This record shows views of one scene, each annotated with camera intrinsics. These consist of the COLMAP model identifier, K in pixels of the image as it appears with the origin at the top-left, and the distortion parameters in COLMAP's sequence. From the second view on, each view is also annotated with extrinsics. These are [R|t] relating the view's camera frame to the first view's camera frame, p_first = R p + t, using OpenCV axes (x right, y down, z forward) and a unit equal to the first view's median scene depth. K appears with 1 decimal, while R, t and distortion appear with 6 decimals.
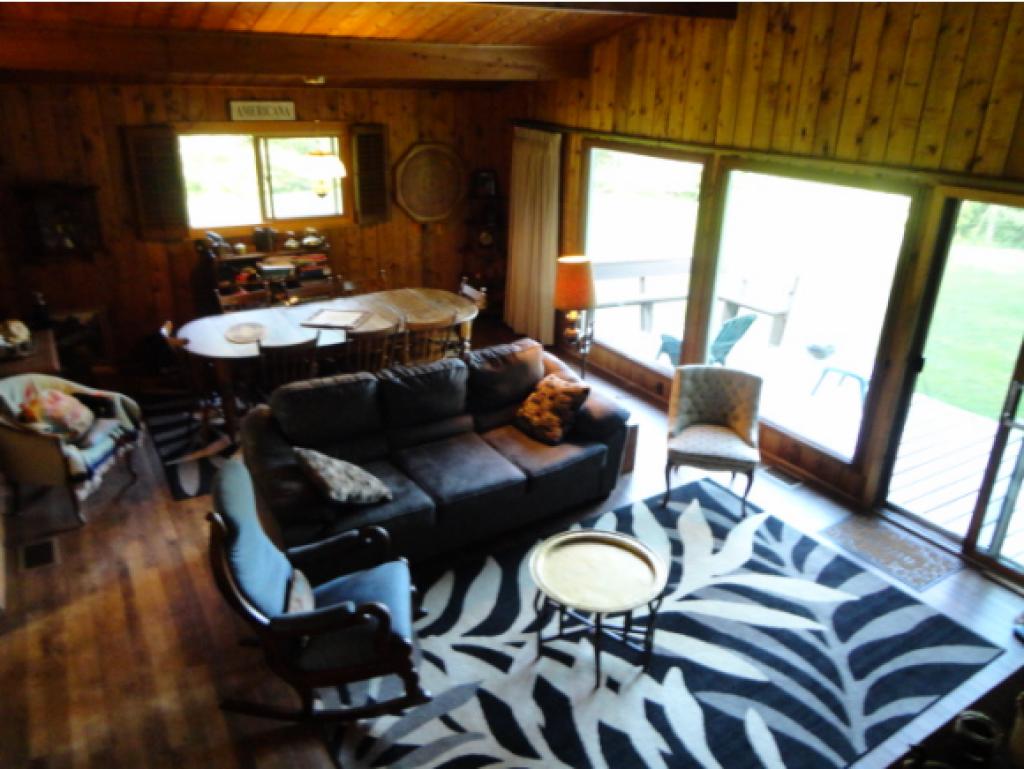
lens RADIAL K [[746.9, 0, 509.4], [0, 746.9, 380.8], [0, 0, 1]] dist [-0.008328, 0.019650]
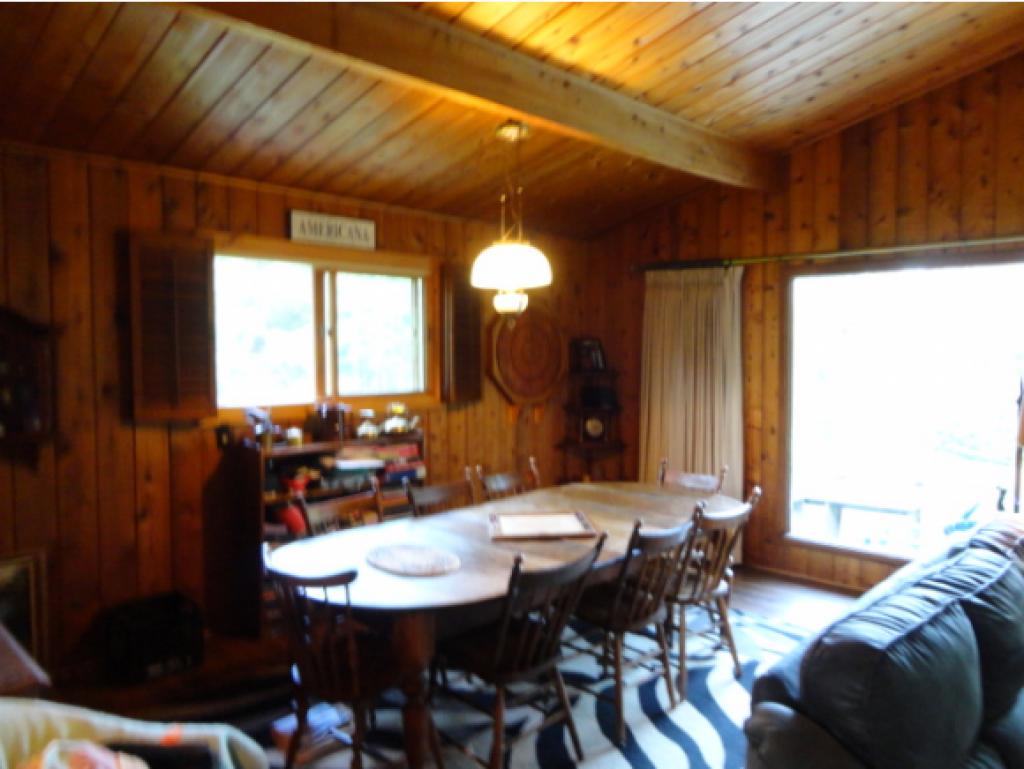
lens RADIAL K [[746.9, 0, 515.2], [0, 746.9, 387.9], [0, 0, 1]] dist [-0.008328, 0.019650]
pose [[0.970368, -0.035570, 0.238998, -0.333207], [0.112716, 0.941529, -0.317517, -0.004924], [-0.213729, 0.335048, 0.917640, 0.403824]]
